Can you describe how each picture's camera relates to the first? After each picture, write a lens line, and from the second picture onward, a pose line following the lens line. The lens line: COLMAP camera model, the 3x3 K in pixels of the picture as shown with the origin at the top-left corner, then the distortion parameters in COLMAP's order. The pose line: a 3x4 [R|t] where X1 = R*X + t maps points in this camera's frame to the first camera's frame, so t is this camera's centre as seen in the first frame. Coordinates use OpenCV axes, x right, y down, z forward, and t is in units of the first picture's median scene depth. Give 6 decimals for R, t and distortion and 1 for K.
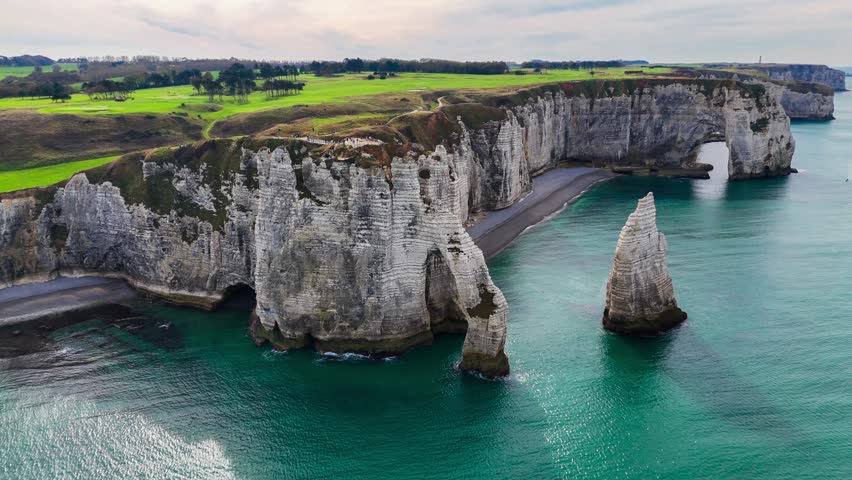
lens RADIAL K [[639.7, 0, 426.0], [0, 639.7, 240.0], [0, 0, 1]] dist [0.062831, -0.003345]
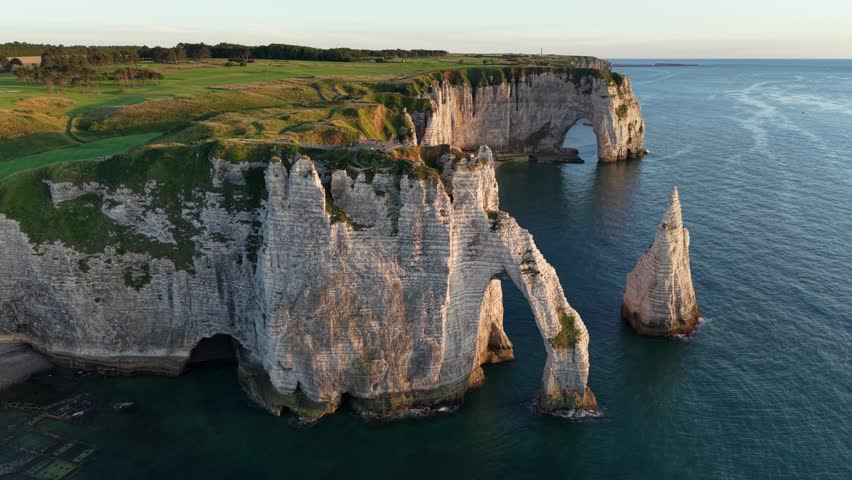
lens RADIAL K [[619.0, 0, 425.2], [0, 619.0, 251.8], [0, 0, 1]] dist [0.039755, -0.003195]
pose [[0.953224, -0.087937, 0.289189, -0.256584], [0.075597, 0.995697, 0.053591, -0.051338], [-0.292658, -0.029222, 0.955771, 0.214443]]
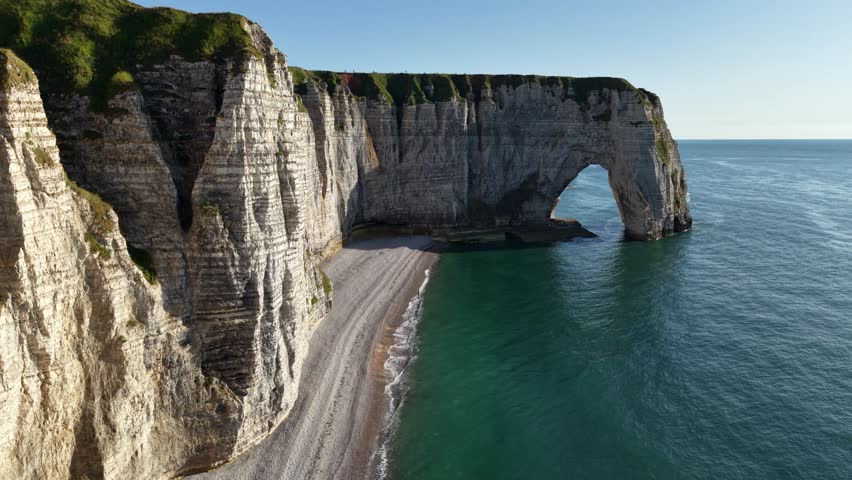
lens RADIAL K [[619.0, 0, 425.2], [0, 619.0, 251.8], [0, 0, 1]] dist [0.039755, -0.003195]
pose [[0.906172, -0.076915, 0.415857, 0.135188], [0.111758, 0.991918, -0.060066, -0.156883], [-0.407876, 0.100905, 0.907444, 1.234935]]
